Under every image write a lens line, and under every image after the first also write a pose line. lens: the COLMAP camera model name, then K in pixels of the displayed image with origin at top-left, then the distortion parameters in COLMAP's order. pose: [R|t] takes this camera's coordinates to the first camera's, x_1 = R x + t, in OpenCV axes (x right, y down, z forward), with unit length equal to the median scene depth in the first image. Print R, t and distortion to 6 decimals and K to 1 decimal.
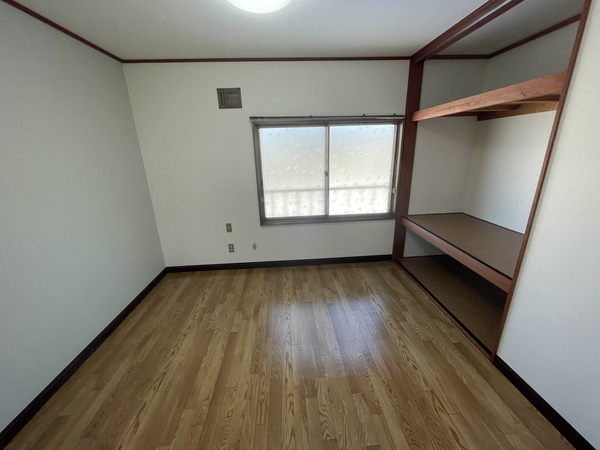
lens RADIAL K [[241.4, 0, 308.4], [0, 241.4, 224.7], [0, 0, 1]] dist [0.000037, -0.000022]
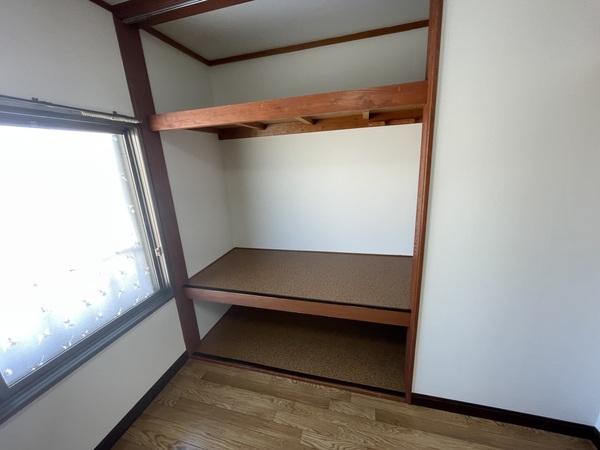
lens RADIAL K [[243.4, 0, 300.6], [0, 243.4, 228.5], [0, 0, 1]] dist [-0.000380, -0.000087]
pose [[0.362535, -0.244256, 0.899393, -0.019029], [0.321375, 0.938617, 0.125366, -0.168664], [-0.874807, 0.243593, 0.418779, 0.506410]]
